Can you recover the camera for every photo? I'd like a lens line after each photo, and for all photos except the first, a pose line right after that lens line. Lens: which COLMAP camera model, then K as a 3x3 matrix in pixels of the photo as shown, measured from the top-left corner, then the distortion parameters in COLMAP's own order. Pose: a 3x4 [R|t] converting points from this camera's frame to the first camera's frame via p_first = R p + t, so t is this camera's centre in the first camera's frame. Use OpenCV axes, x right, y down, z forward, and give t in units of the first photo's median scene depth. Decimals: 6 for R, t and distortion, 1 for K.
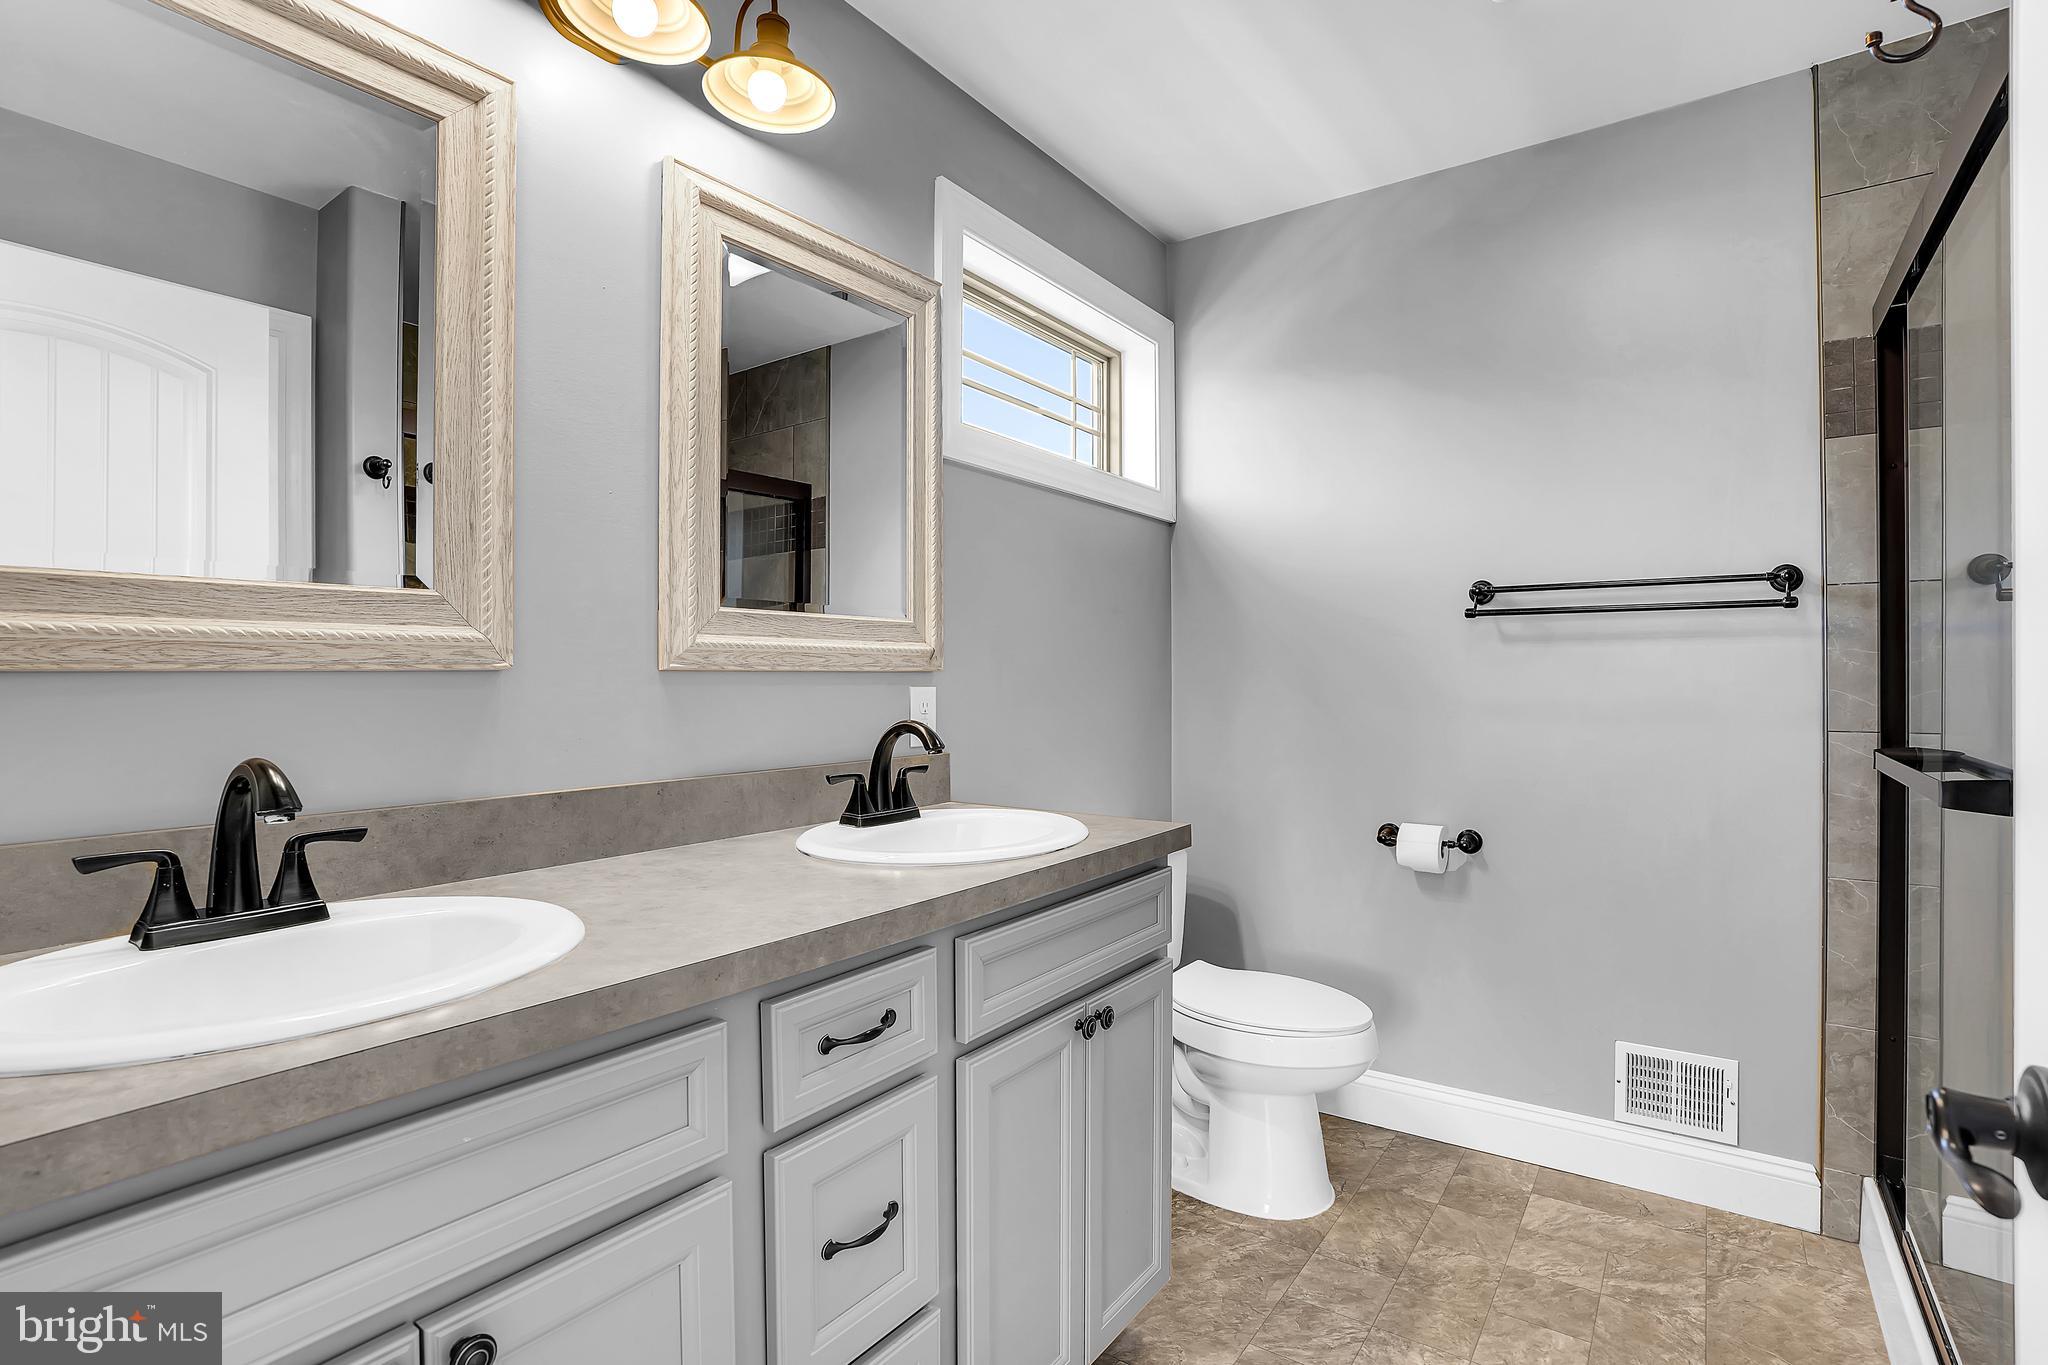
lens RADIAL K [[966.2, 0, 1019.7], [0, 966.2, 680.2], [0, 0, 1]] dist [-0.031489, 0.000151]
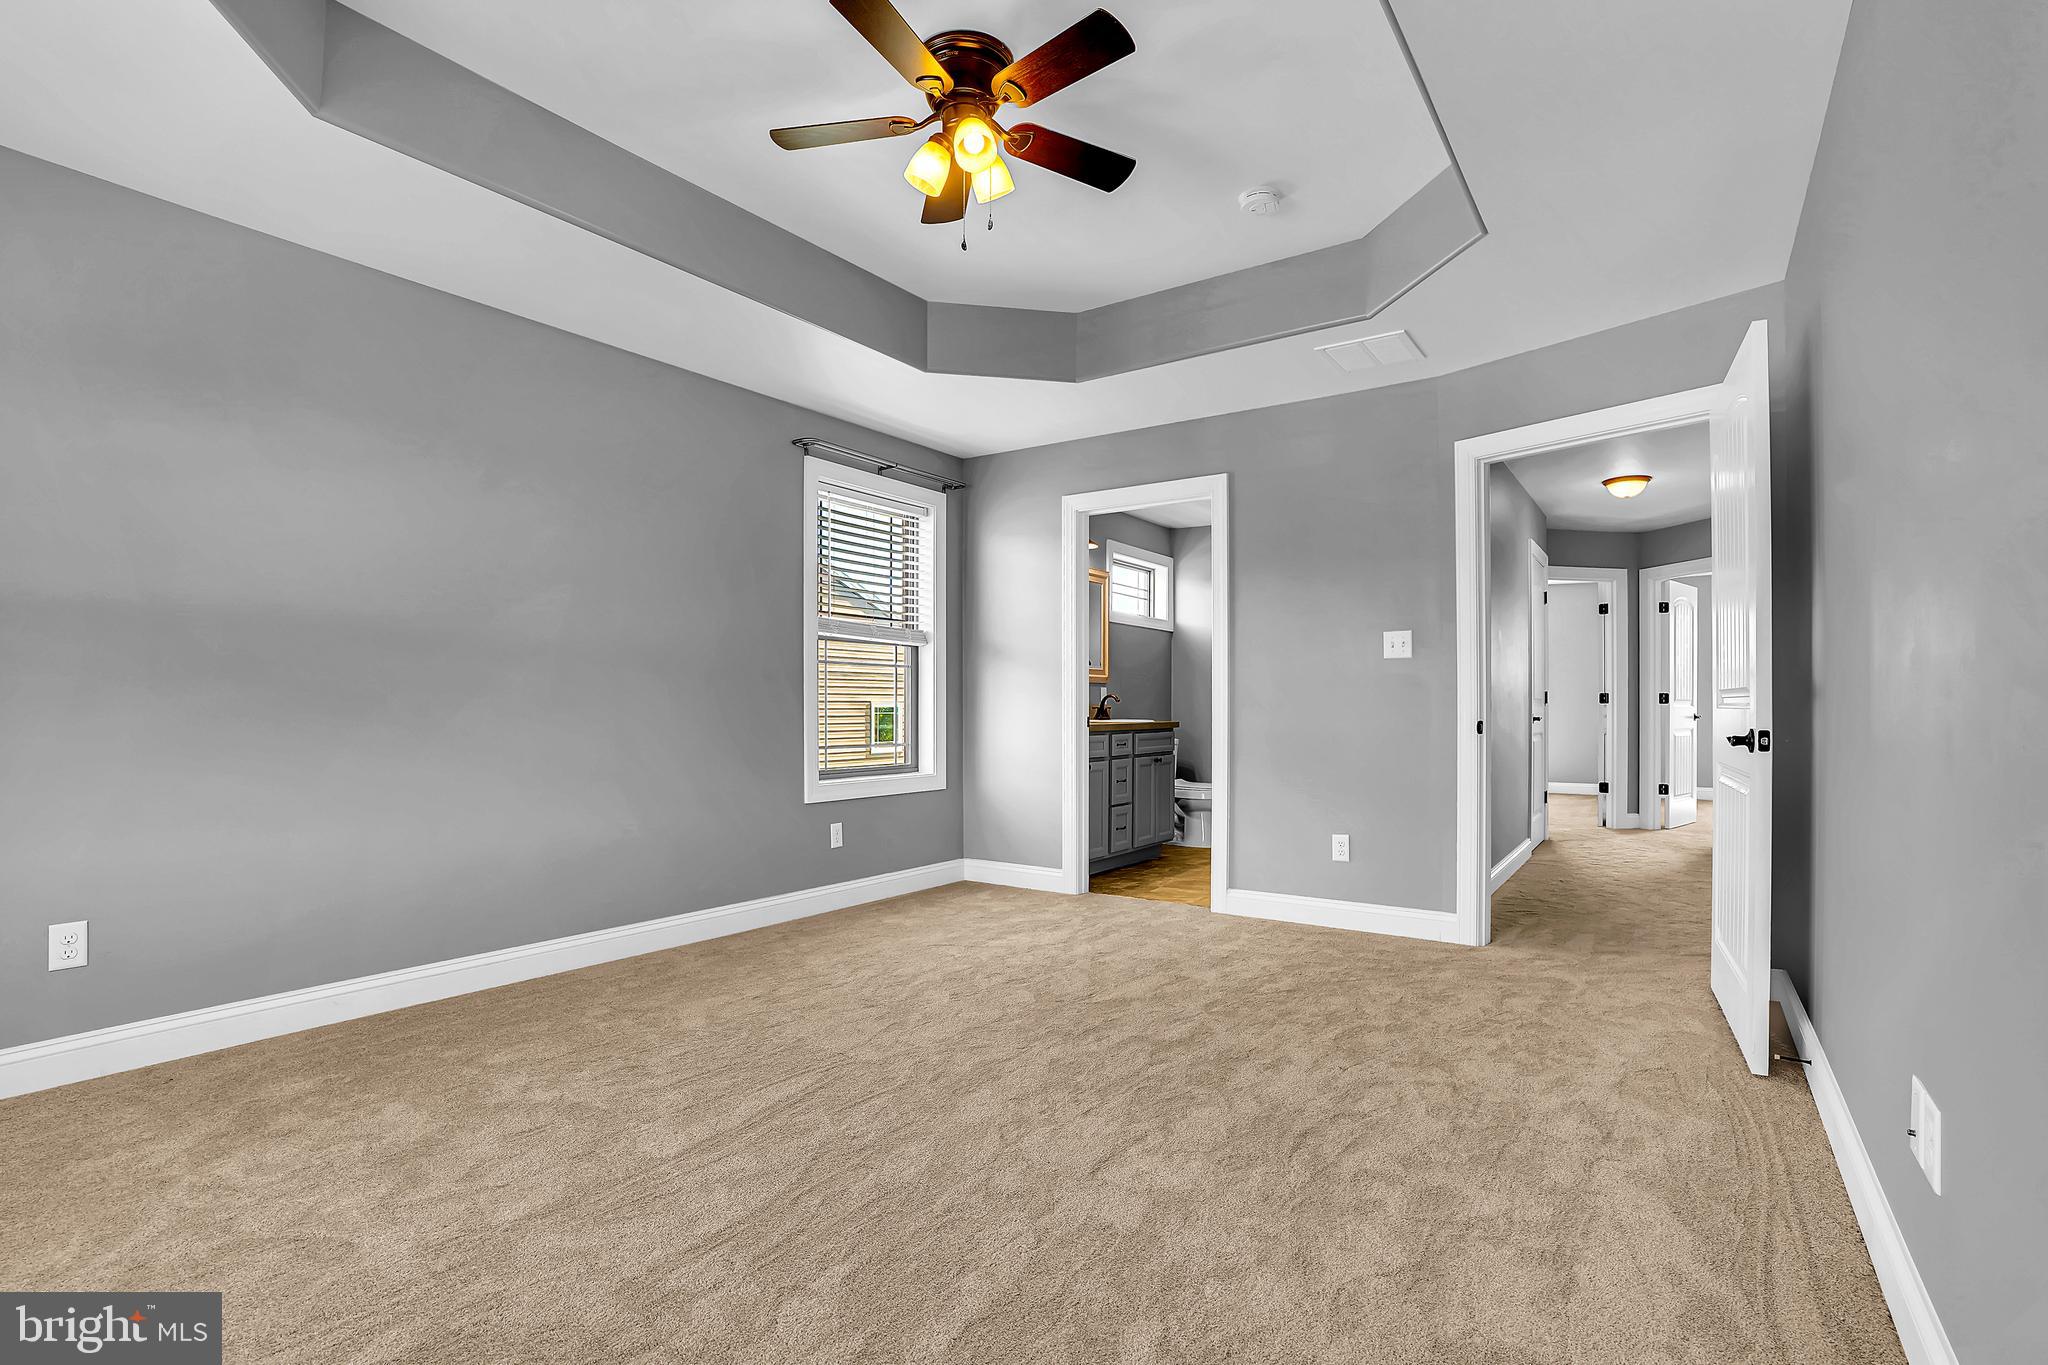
lens RADIAL K [[966.2, 0, 1026.2], [0, 966.2, 697.8], [0, 0, 1]] dist [-0.031489, 0.000151]
pose [[0.999711, 0.009395, 0.022137, -0.456339], [-0.009078, 0.999855, -0.014418, 0.095903], [-0.022269, 0.014213, 0.999651, -2.495574]]
